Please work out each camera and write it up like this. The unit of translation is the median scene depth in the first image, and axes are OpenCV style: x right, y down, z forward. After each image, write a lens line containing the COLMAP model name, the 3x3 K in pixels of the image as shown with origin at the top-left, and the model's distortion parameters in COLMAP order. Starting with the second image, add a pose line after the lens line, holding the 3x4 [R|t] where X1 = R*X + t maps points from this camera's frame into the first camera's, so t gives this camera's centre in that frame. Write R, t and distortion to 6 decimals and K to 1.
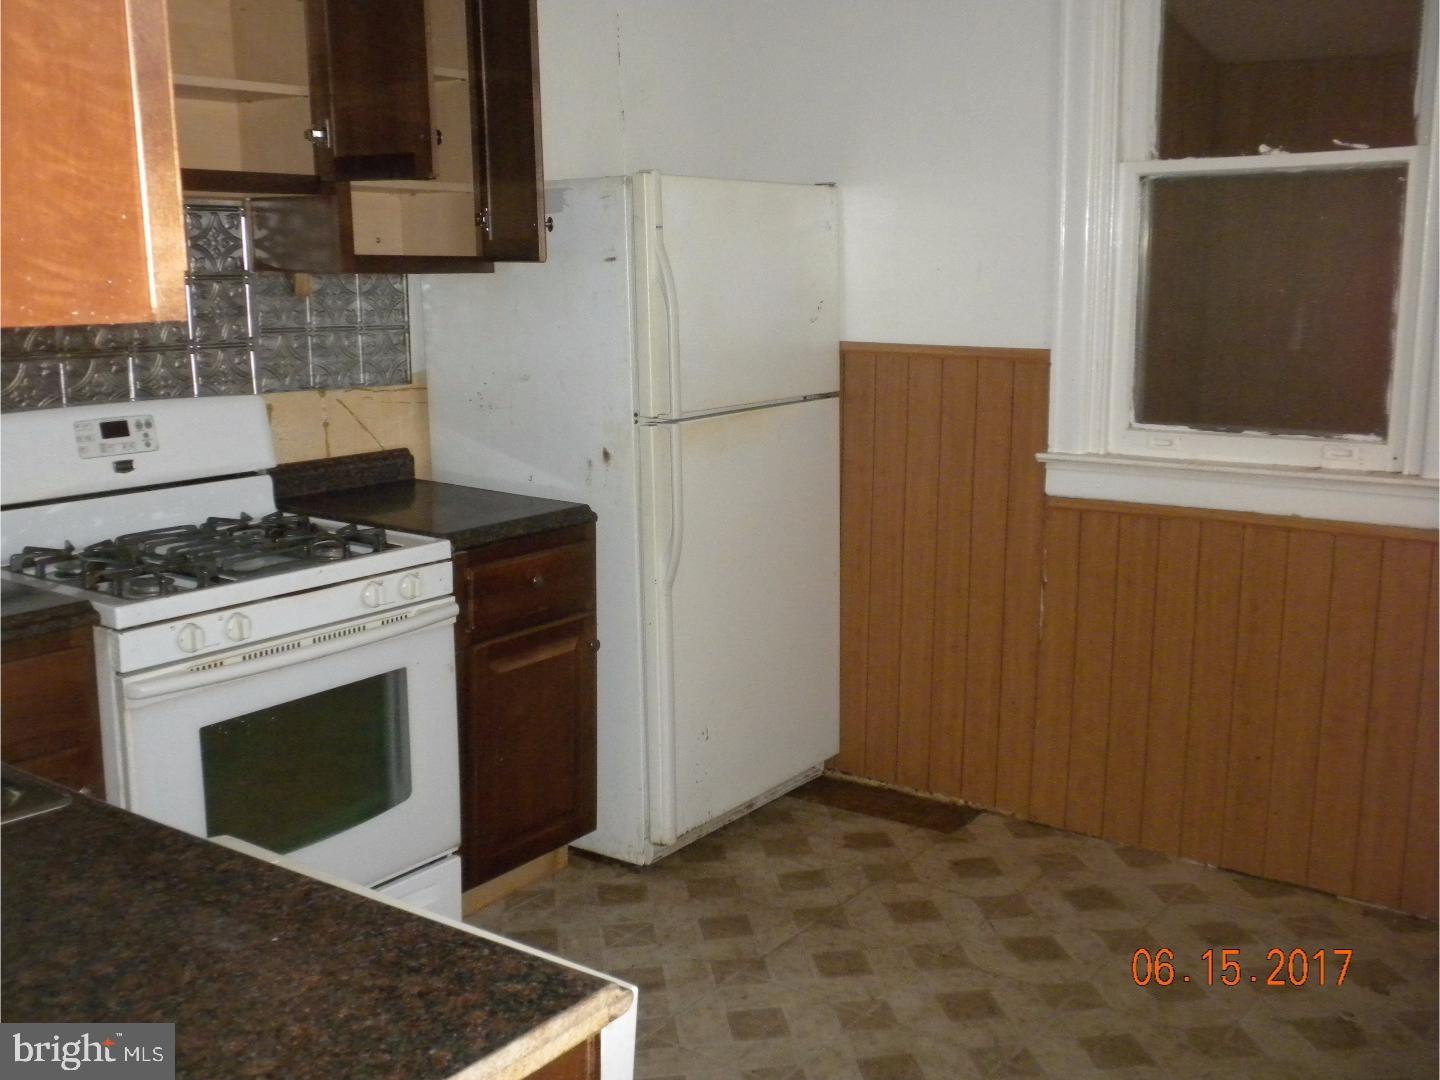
lens RADIAL K [[1508.8, 0, 723.0], [0, 1508.8, 543.5], [0, 0, 1]] dist [0.001483, 0.000000]
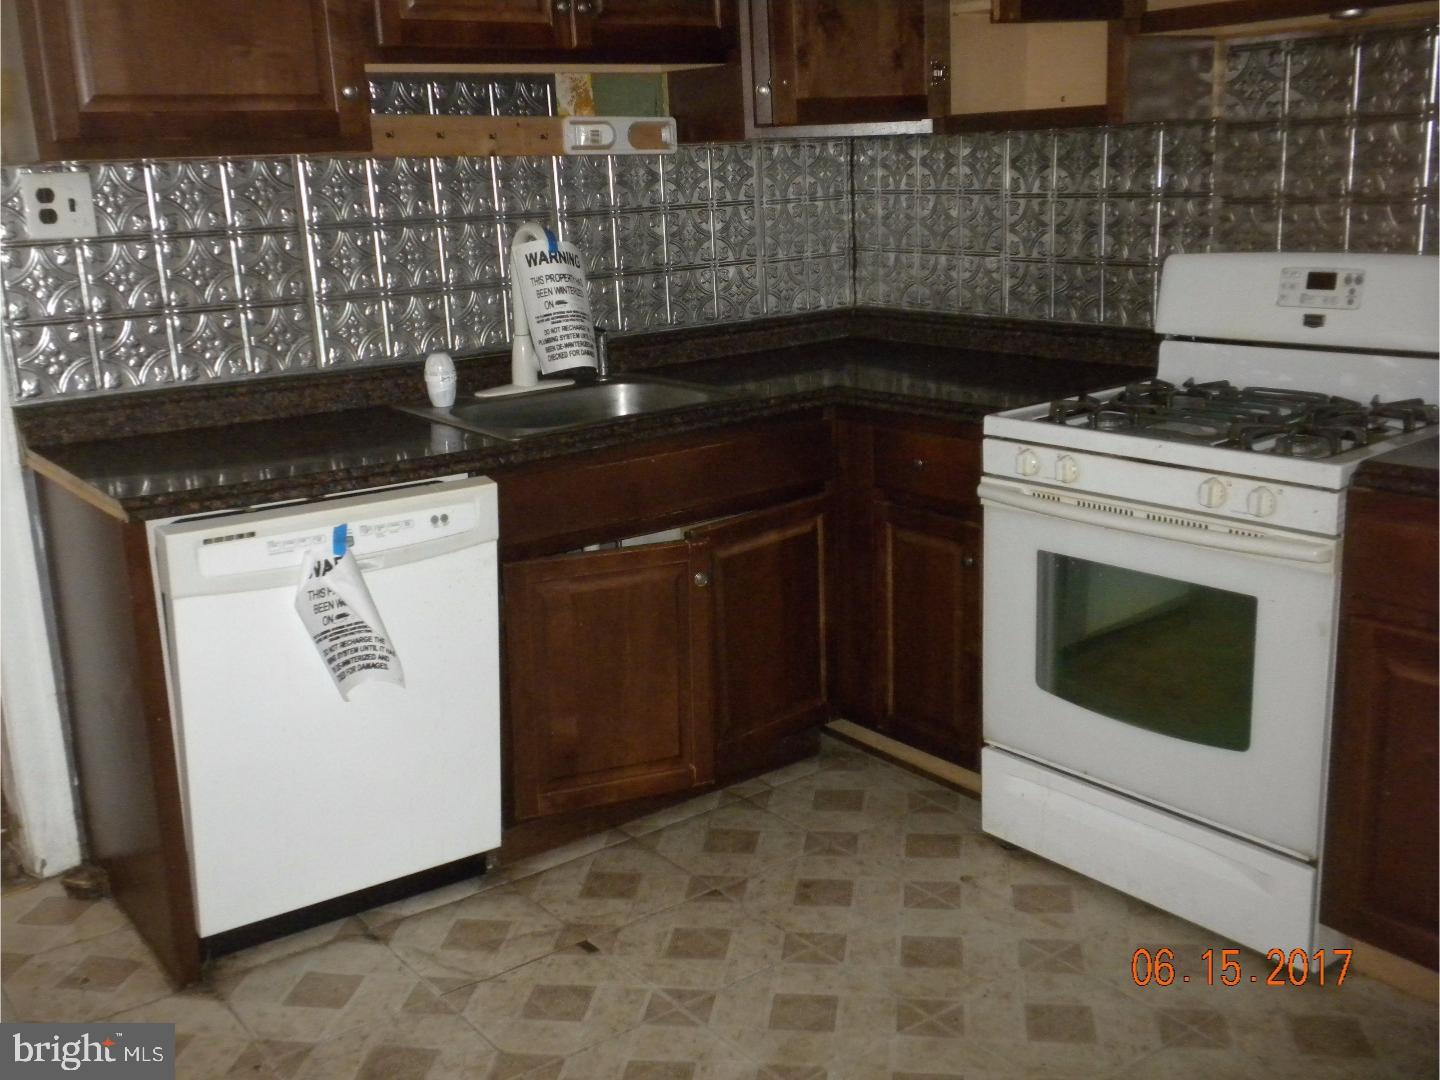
lens RADIAL K [[1508.8, 0, 722.5], [0, 1508.8, 537.7], [0, 0, 1]] dist [0.001483, 0.000000]
pose [[-0.321172, 0.230501, -0.918541, 0.623337], [-0.128773, 0.950289, 0.283494, -0.142482], [0.938225, 0.209333, -0.275524, 0.942062]]
